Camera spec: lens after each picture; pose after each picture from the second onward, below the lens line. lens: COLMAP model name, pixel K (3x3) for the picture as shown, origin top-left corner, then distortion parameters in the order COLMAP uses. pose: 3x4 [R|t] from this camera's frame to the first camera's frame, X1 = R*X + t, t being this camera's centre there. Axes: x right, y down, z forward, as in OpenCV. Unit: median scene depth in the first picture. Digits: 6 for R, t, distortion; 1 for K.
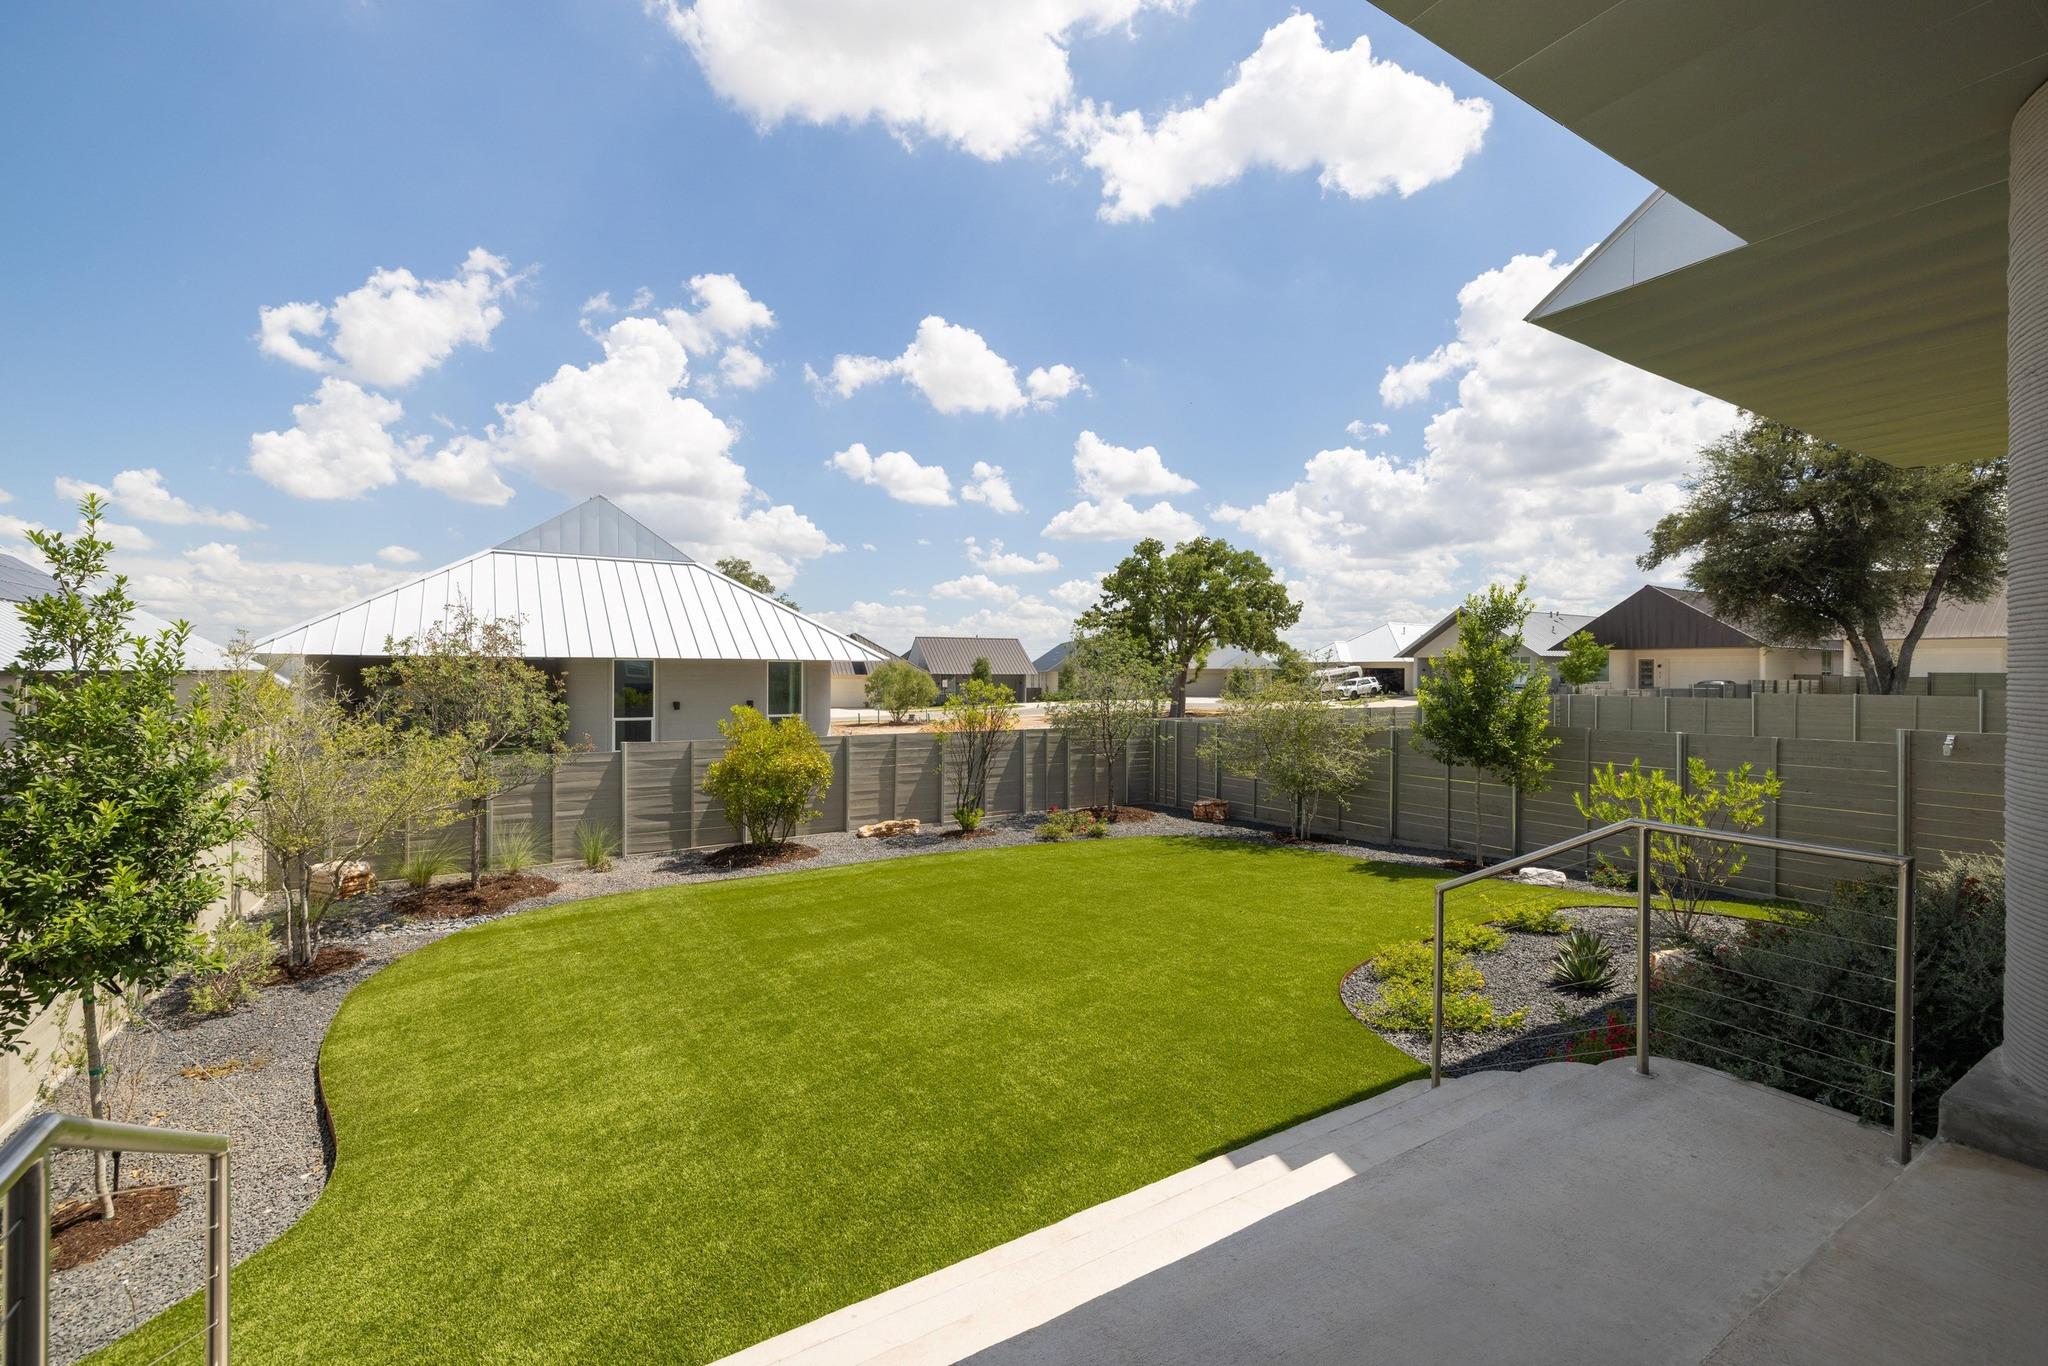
lens RADIAL K [[859.9, 0, 1015.8], [0, 859.9, 672.5], [0, 0, 1]] dist [0.001749, 0.002586]
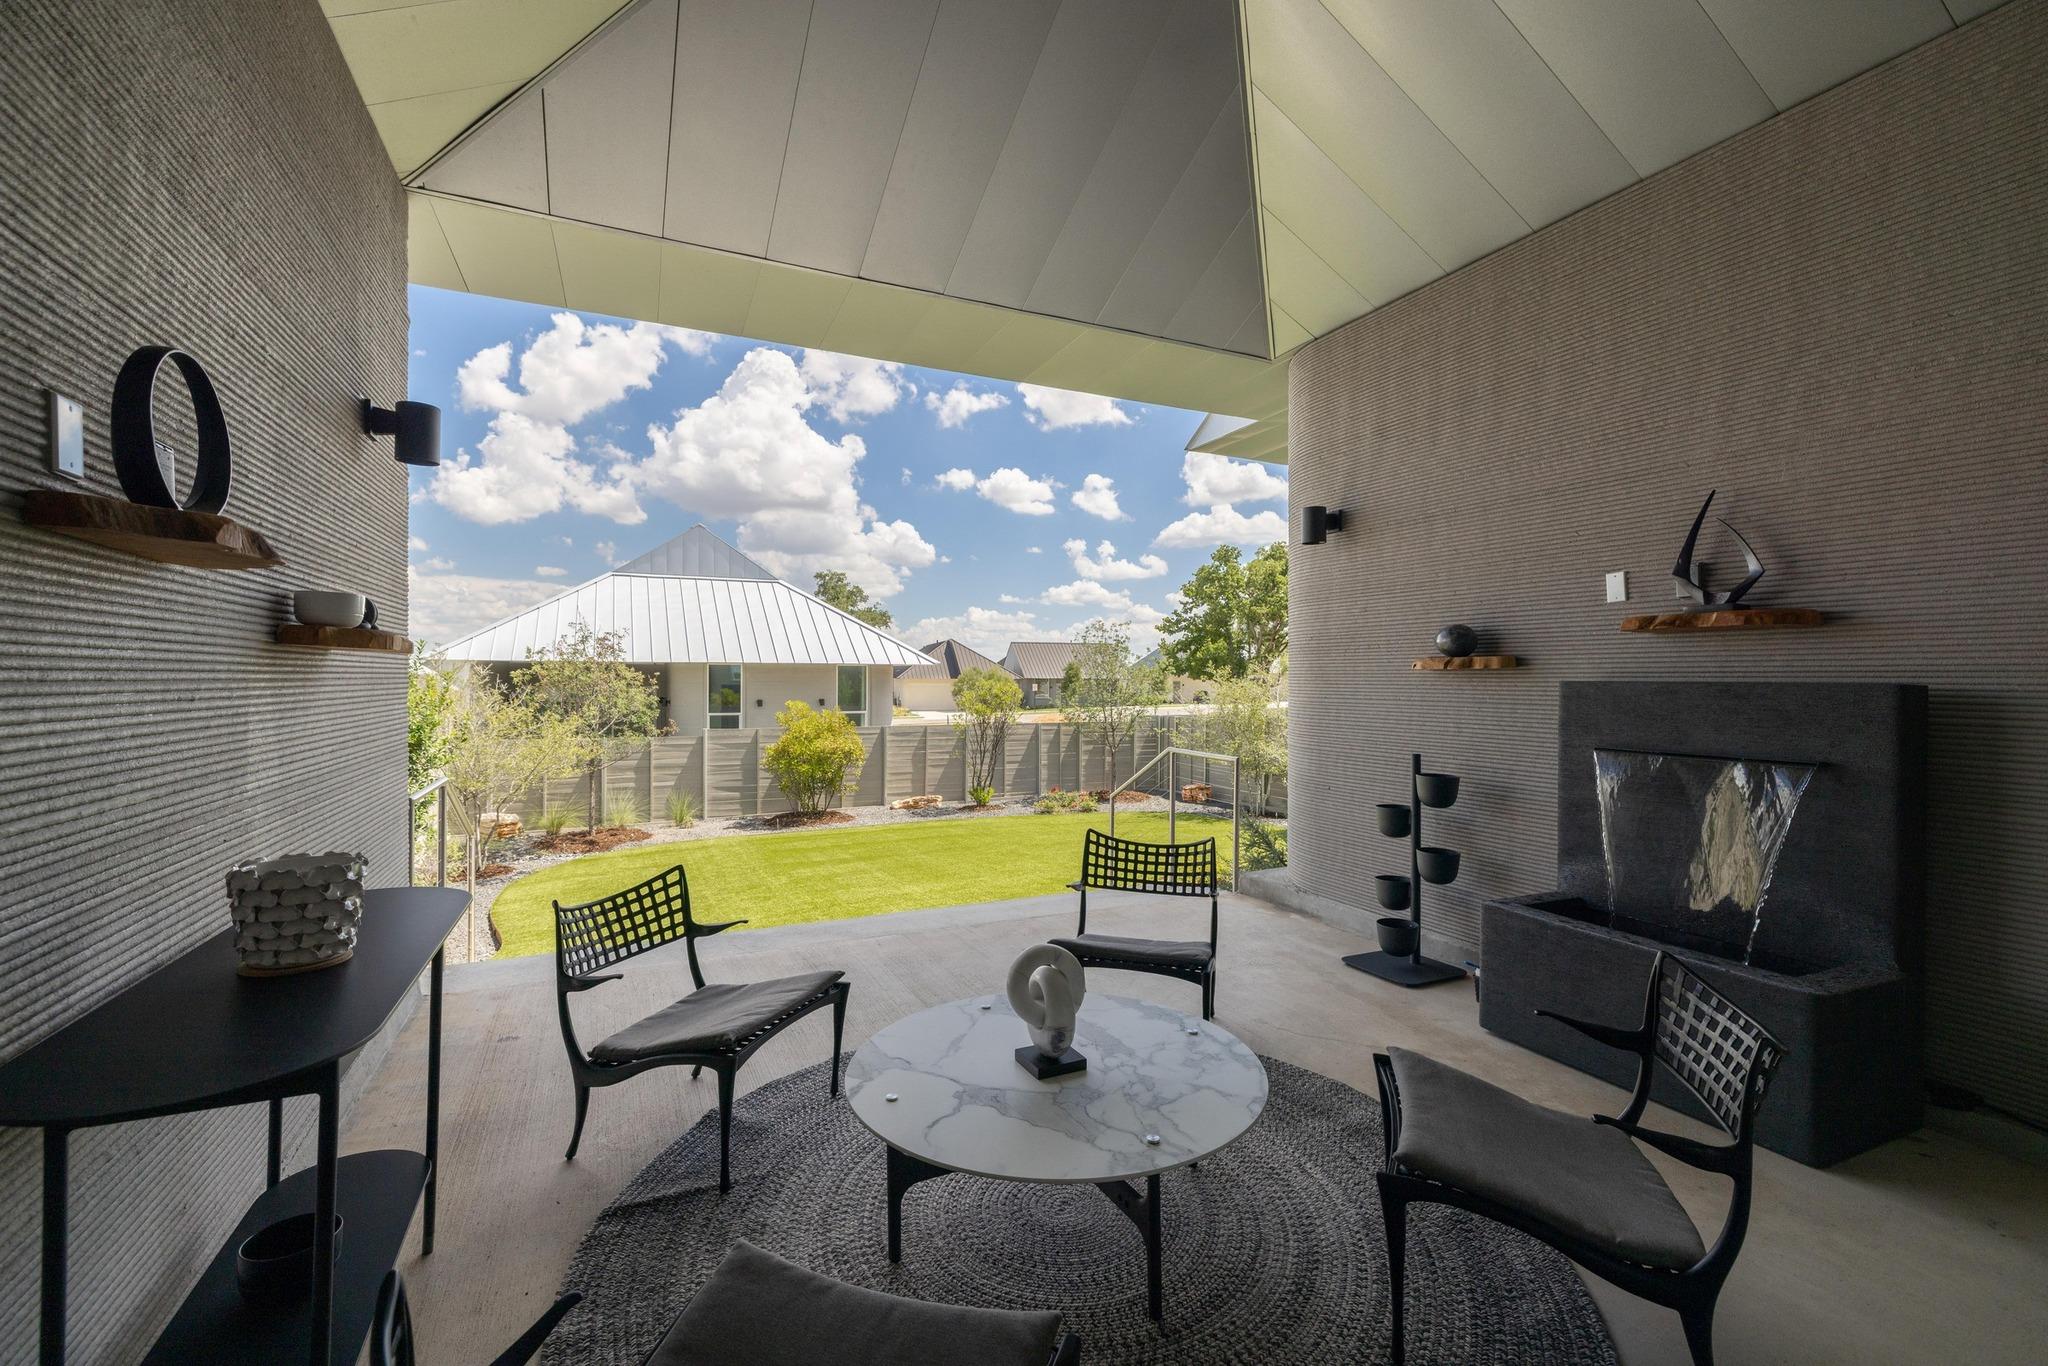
lens RADIAL K [[859.9, 0, 1029.7], [0, 859.9, 681.9], [0, 0, 1]] dist [0.001749, 0.002586]
pose [[0.994439, -0.000209, -0.105311, 0.149191], [0.000722, 0.999988, 0.004828, 0.005966], [0.105309, -0.004877, 0.994428, -0.201668]]
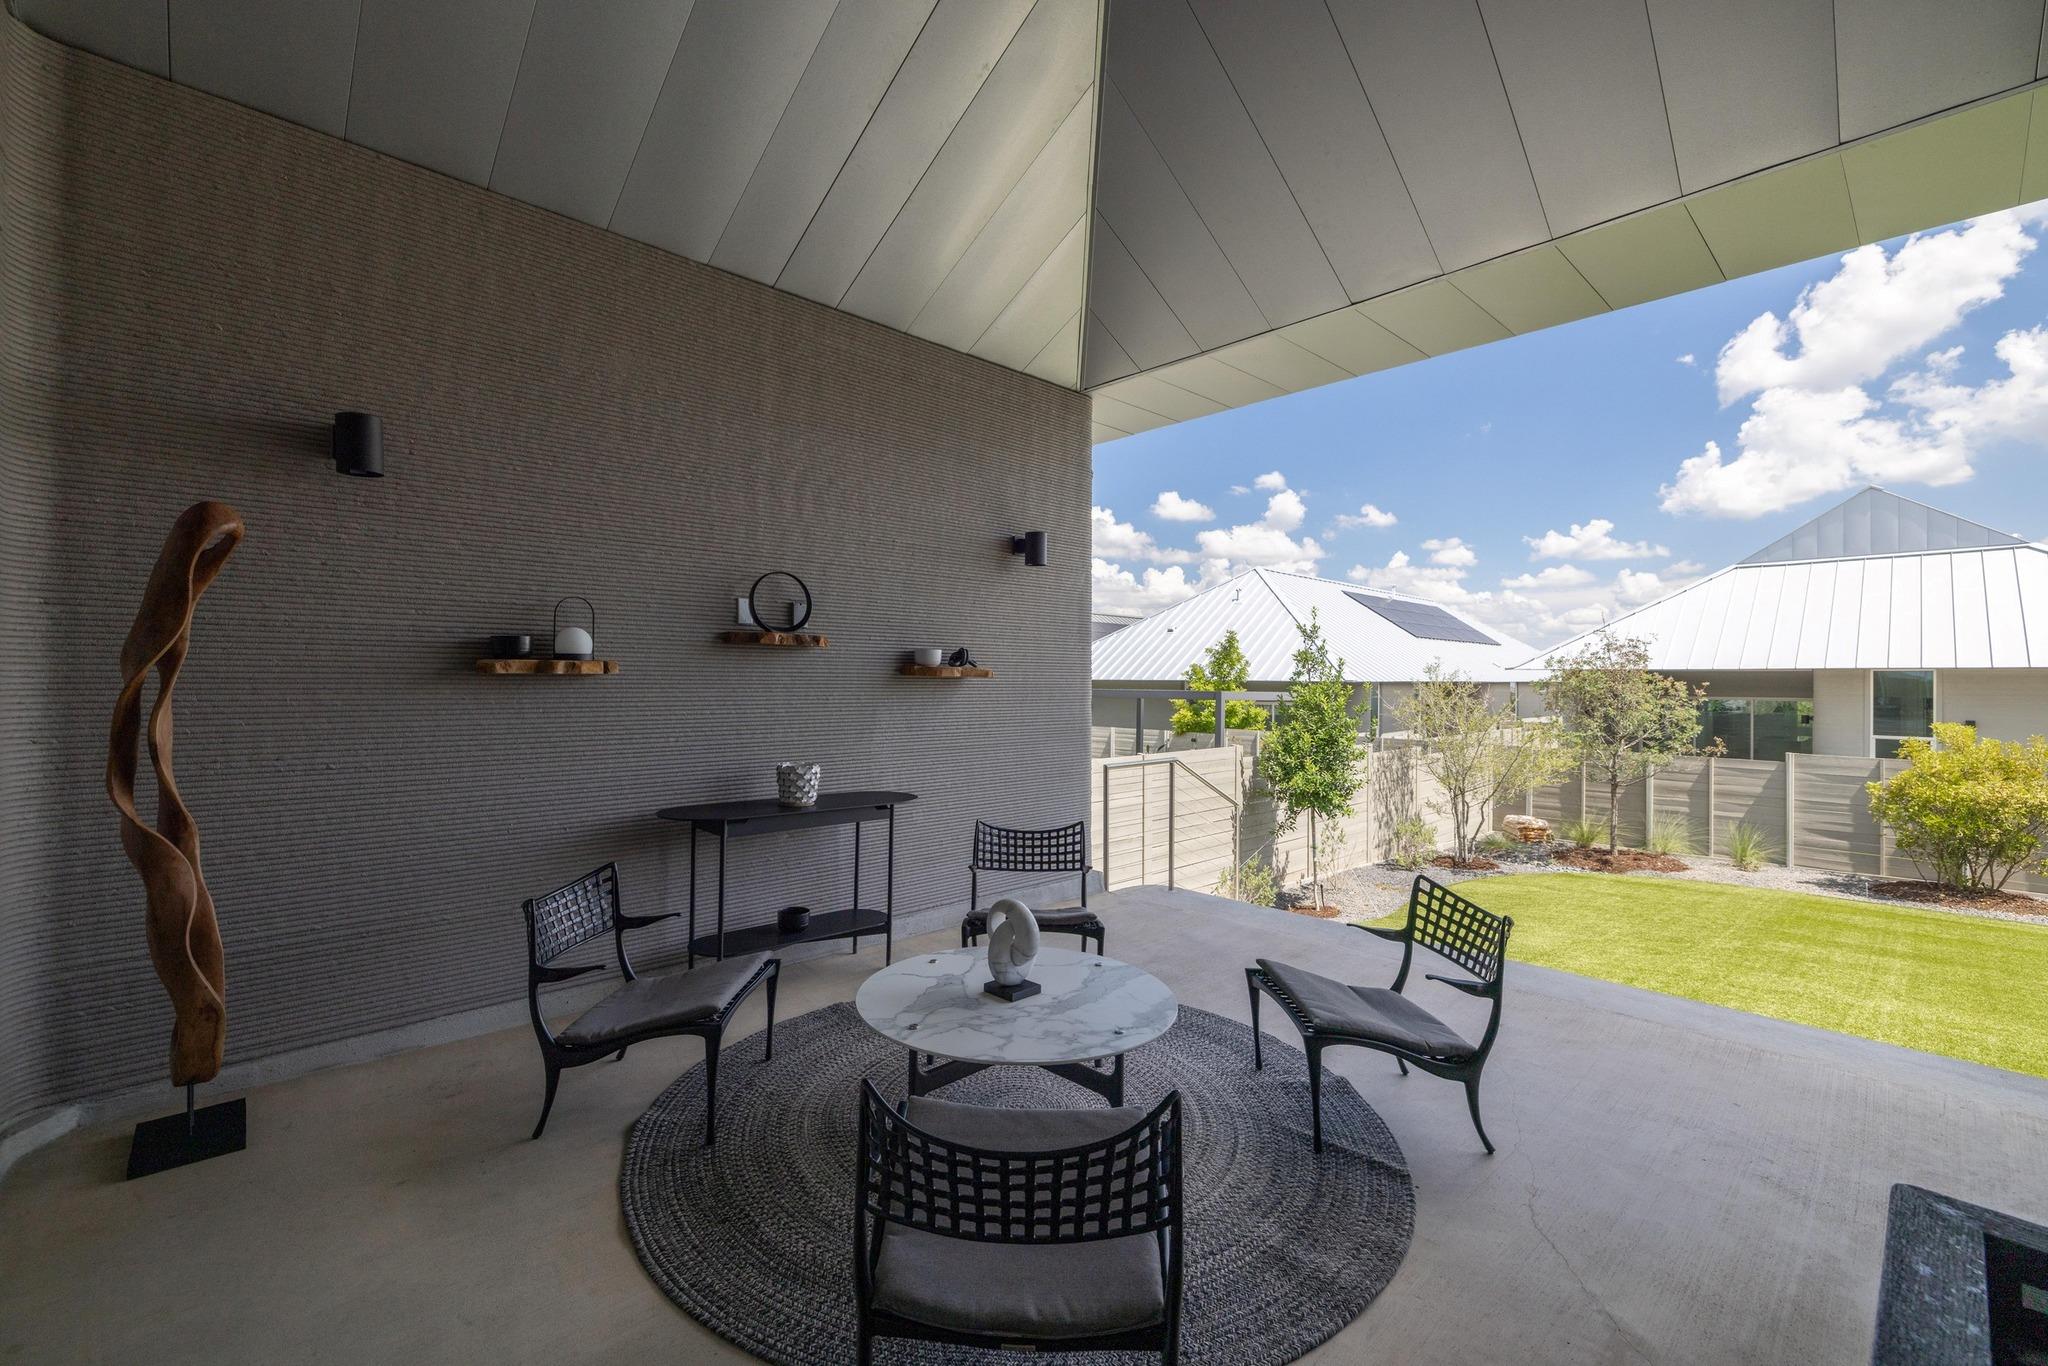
lens RADIAL K [[859.9, 0, 1022.0], [0, 859.9, 671.2], [0, 0, 1]] dist [0.001749, 0.002586]
pose [[0.213242, -0.014661, -0.976889, 0.332647], [-0.002877, 0.999874, -0.015634, 0.003831], [0.976995, 0.006145, 0.213173, -0.089803]]
